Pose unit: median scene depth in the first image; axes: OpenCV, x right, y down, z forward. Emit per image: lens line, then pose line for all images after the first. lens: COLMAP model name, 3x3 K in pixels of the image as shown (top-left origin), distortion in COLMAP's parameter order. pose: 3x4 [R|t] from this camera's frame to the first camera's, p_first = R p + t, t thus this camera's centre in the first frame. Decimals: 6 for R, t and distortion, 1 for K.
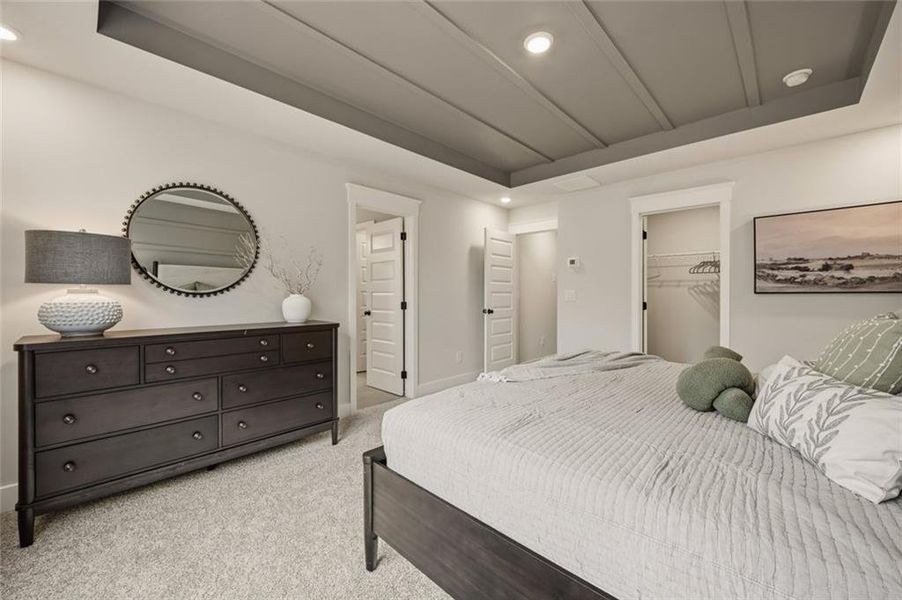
lens RADIAL K [[357.6, 0, 452.9], [0, 357.6, 294.4], [0, 0, 1]] dist [-0.002311, 0.000404]
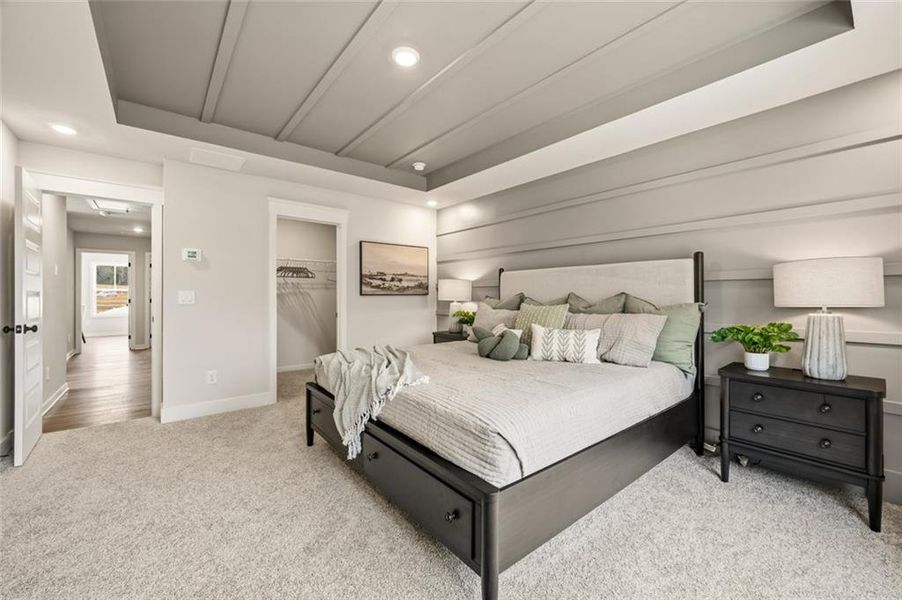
lens RADIAL K [[357.6, 0, 450.5], [0, 357.6, 298.2], [0, 0, 1]] dist [-0.002311, 0.000404]
pose [[0.122934, -0.007289, 0.992388, -0.549468], [0.001733, 0.999973, 0.007130, -0.000231], [-0.992413, 0.000844, 0.122943, 0.519722]]
